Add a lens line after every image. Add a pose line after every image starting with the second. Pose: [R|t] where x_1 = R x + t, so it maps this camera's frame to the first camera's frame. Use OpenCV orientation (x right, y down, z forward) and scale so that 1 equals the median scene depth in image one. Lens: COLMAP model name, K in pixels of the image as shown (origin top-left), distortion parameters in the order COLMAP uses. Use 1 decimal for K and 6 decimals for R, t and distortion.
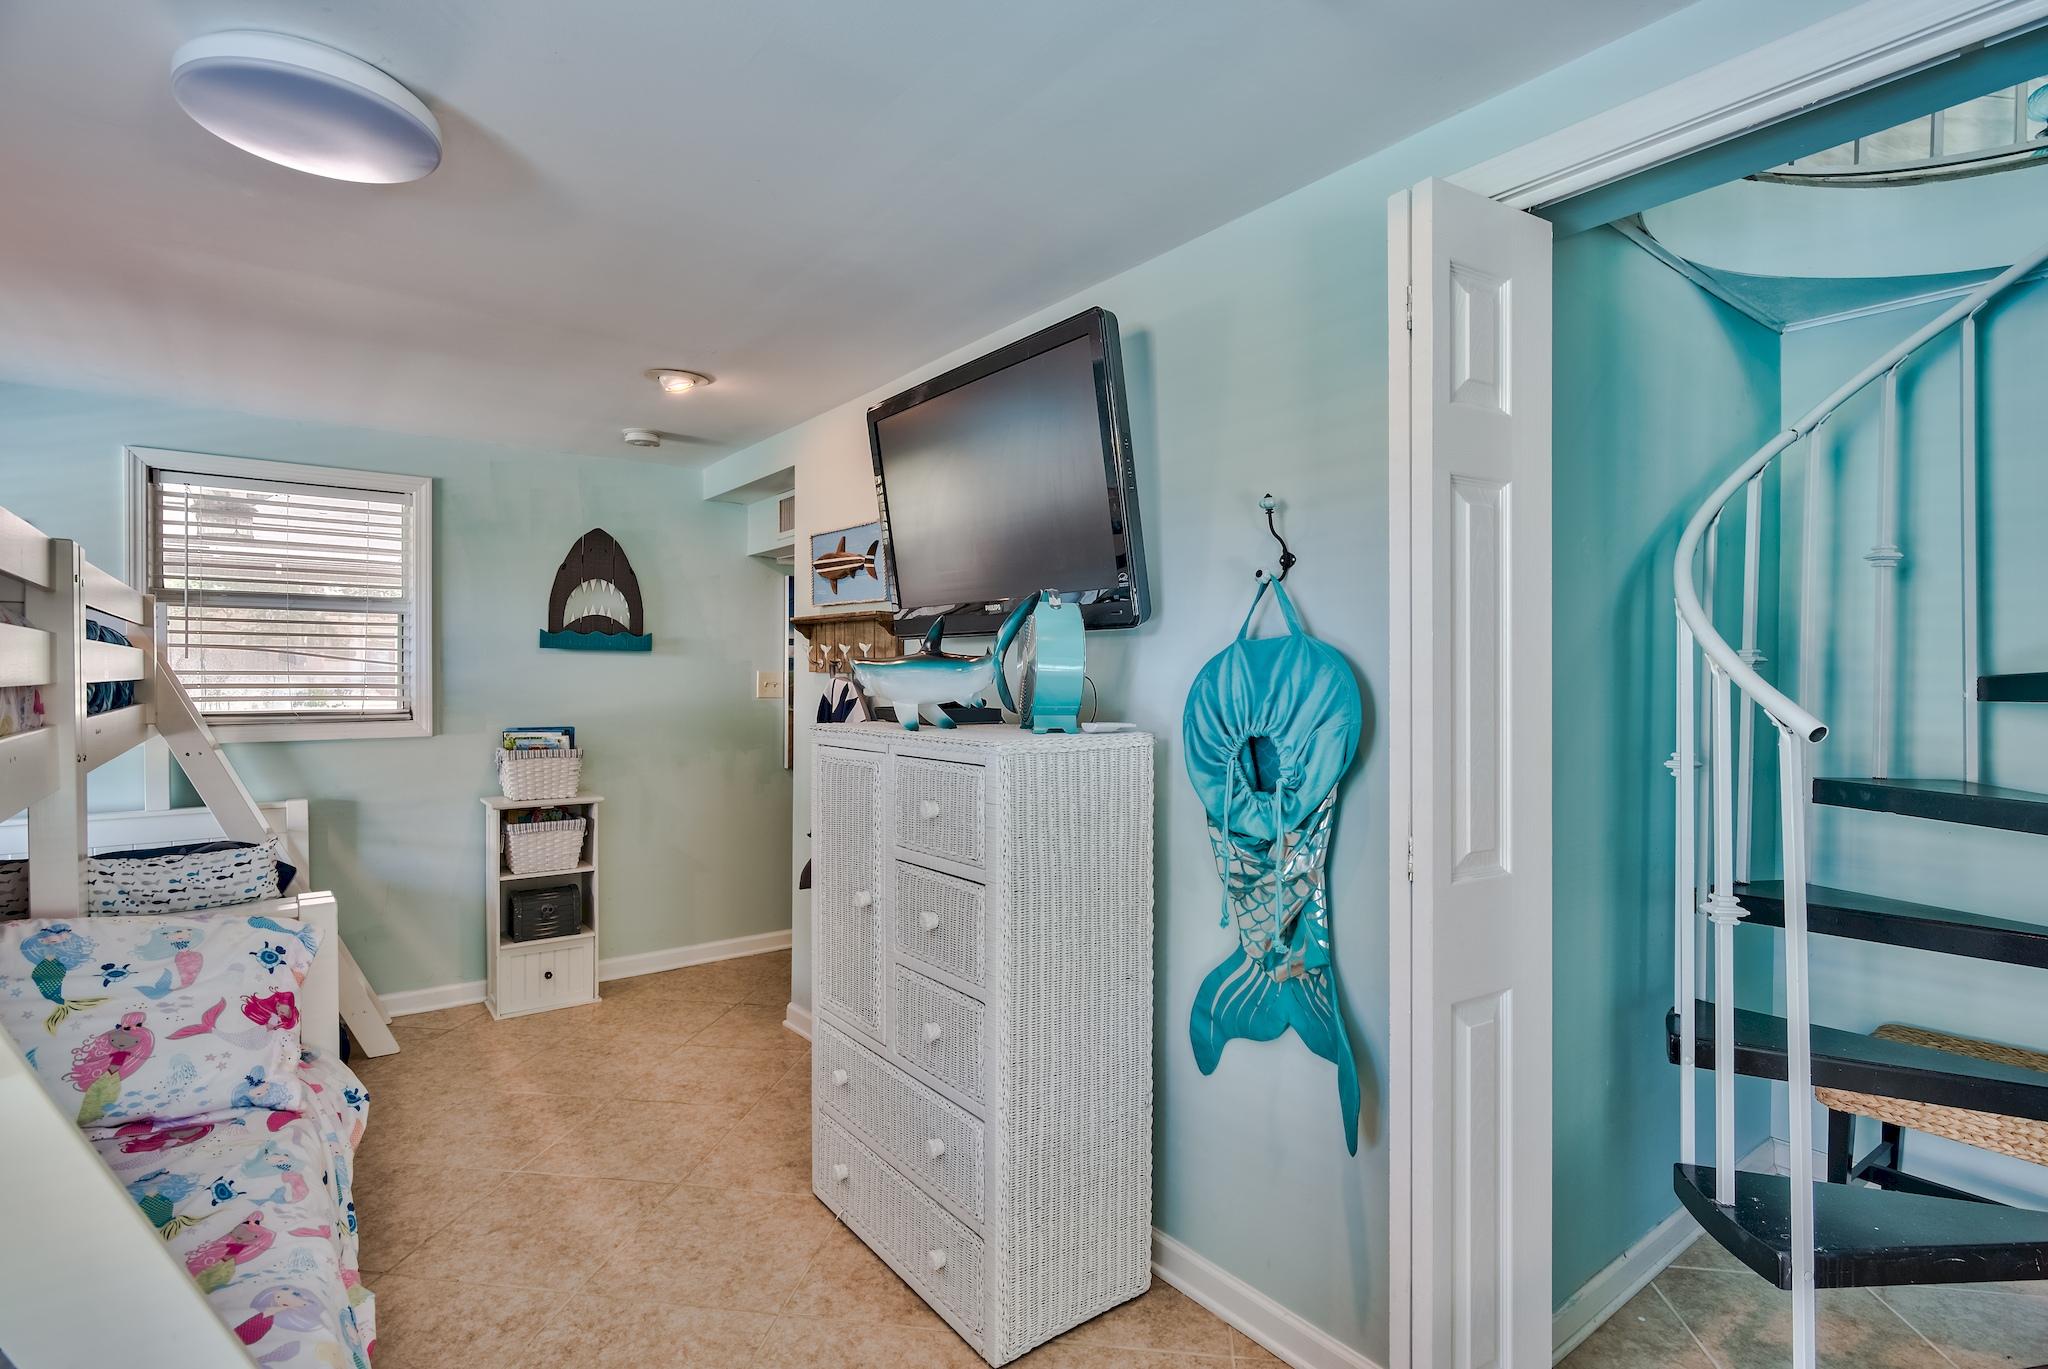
lens RADIAL K [[1006.9, 0, 1028.4], [0, 1006.9, 686.9], [0, 0, 1]] dist [-0.006672, -0.000229]
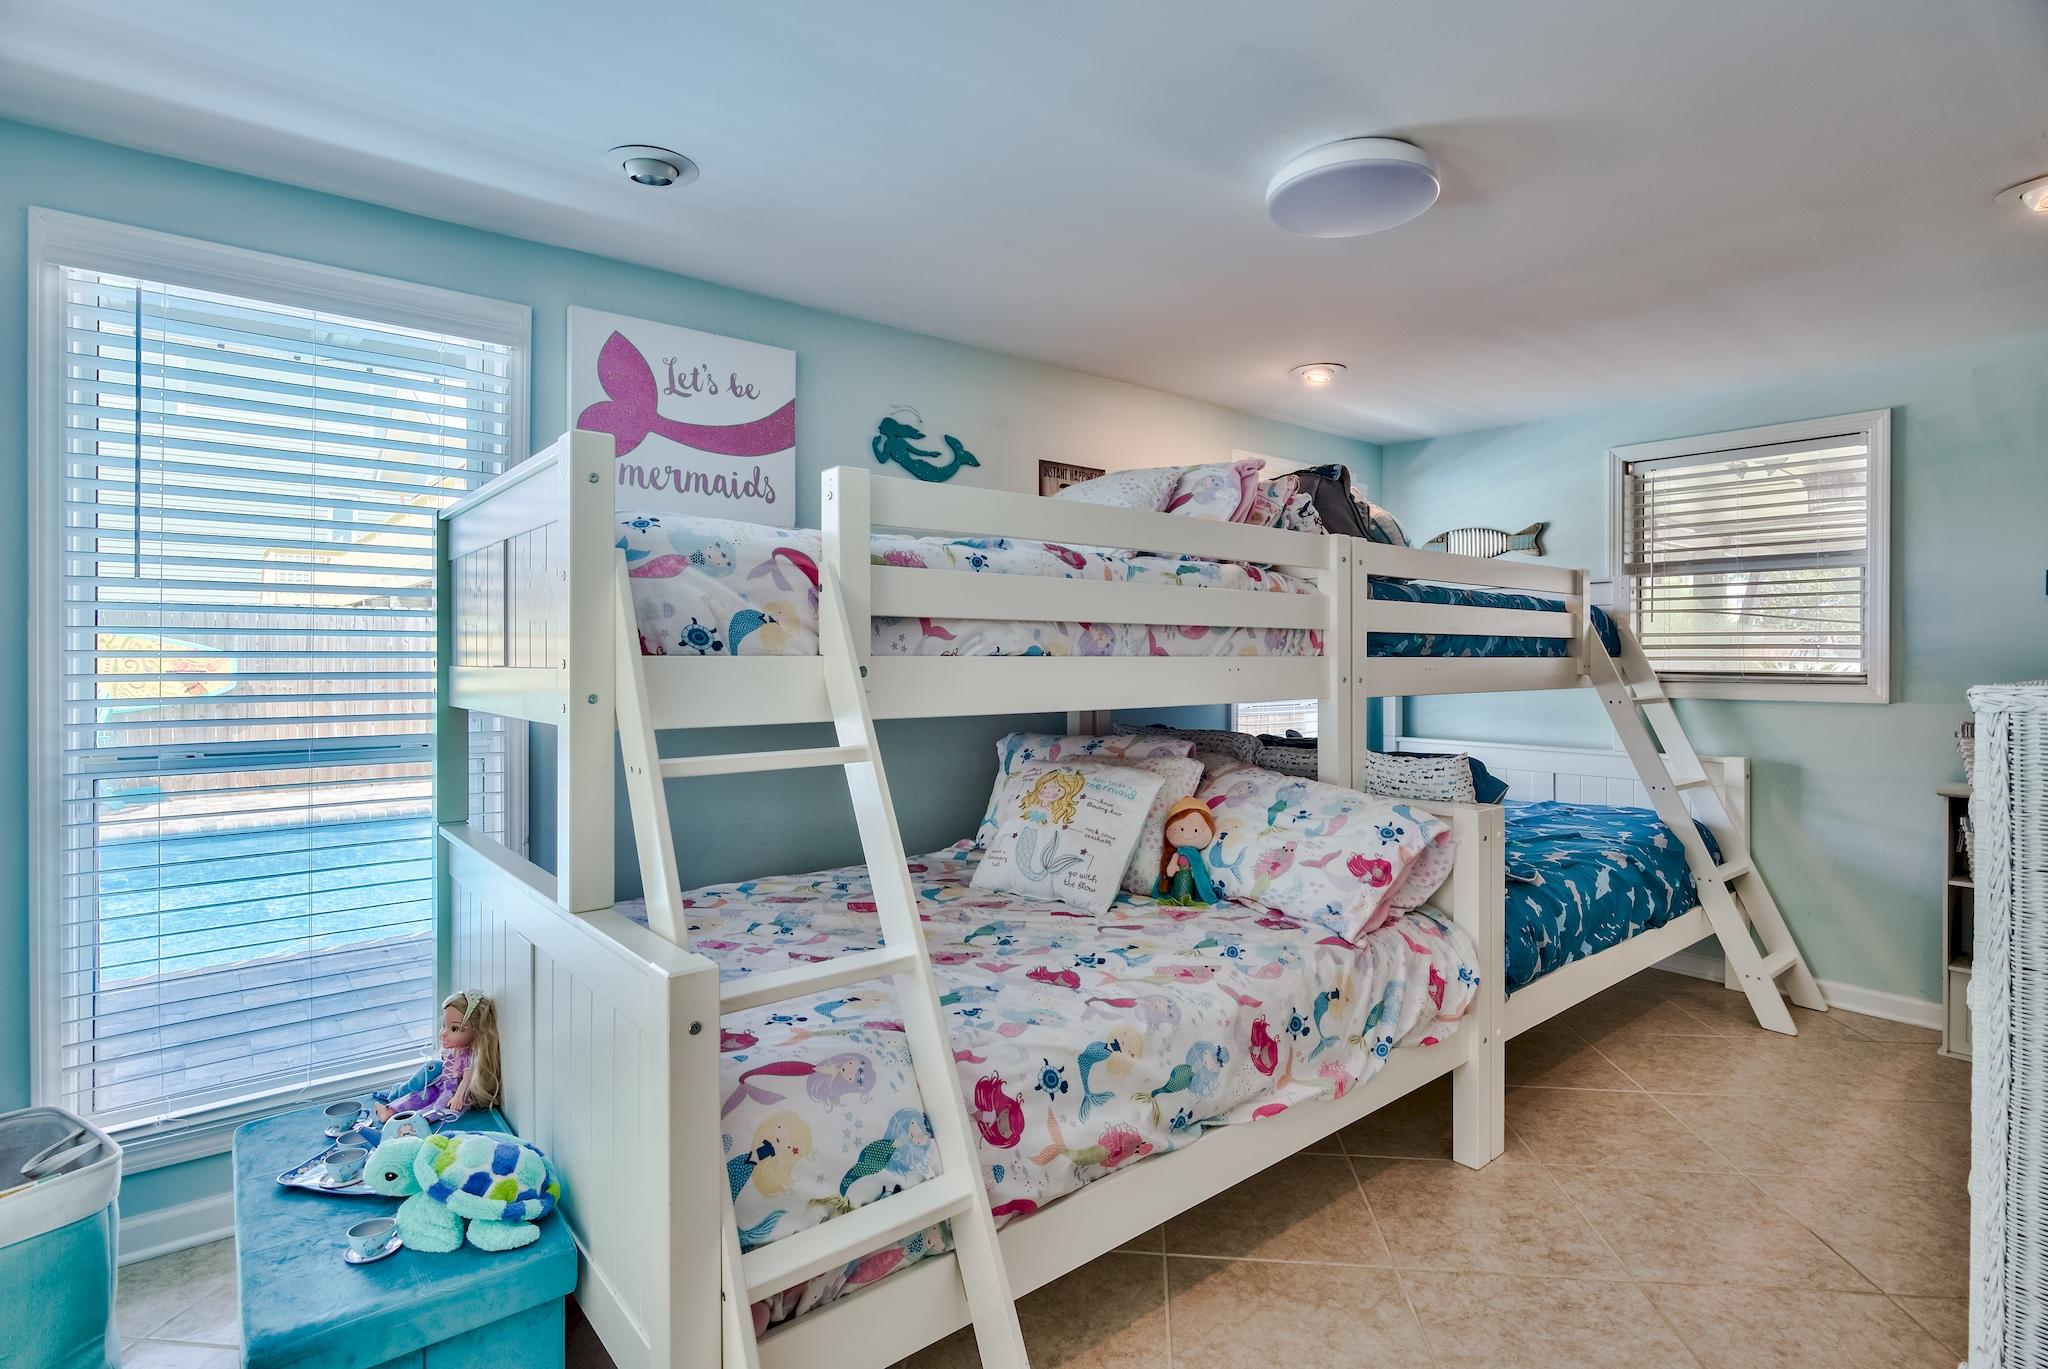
lens RADIAL K [[1006.9, 0, 1027.0], [0, 1006.9, 663.2], [0, 0, 1]] dist [-0.006672, -0.000229]
pose [[0.032797, 0.004247, -0.999453, 0.273376], [-0.016671, 0.999854, 0.003701, 0.025302], [0.999323, 0.016541, 0.032863, 0.243331]]
